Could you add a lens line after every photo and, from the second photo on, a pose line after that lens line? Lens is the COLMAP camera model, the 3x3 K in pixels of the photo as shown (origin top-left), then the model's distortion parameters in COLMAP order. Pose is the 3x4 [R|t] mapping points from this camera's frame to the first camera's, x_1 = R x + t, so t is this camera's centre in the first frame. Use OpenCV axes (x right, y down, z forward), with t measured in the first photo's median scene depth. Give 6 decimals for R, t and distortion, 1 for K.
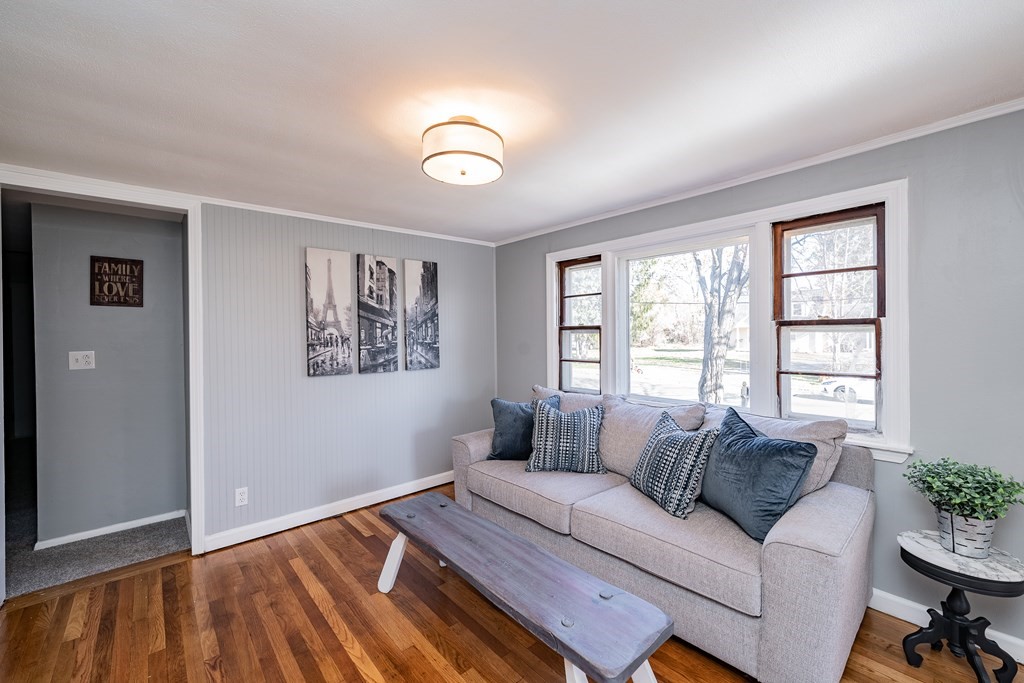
lens RADIAL K [[421.5, 0, 513.4], [0, 421.5, 337.0], [0, 0, 1]] dist [0.001966, 0.000034]
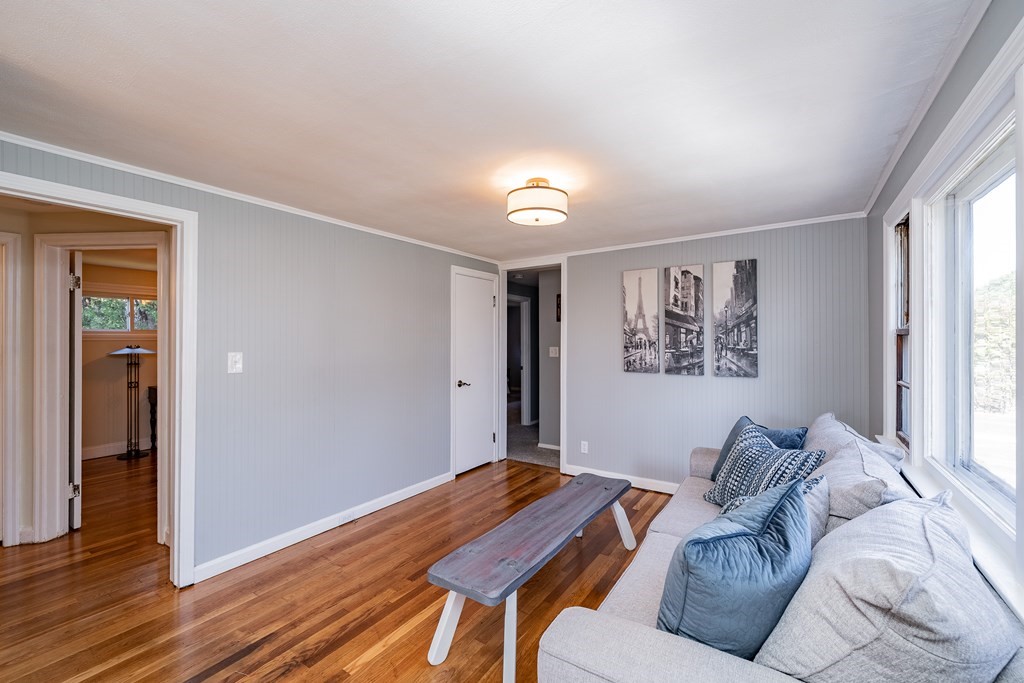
lens RADIAL K [[421.5, 0, 513.4], [0, 421.5, 337.0], [0, 0, 1]] dist [0.001966, 0.000034]
pose [[0.257142, 0.005529, -0.966358, 0.613769], [-0.006549, 0.999971, 0.003978, -0.013433], [0.966352, 0.005306, 0.257170, 0.312666]]
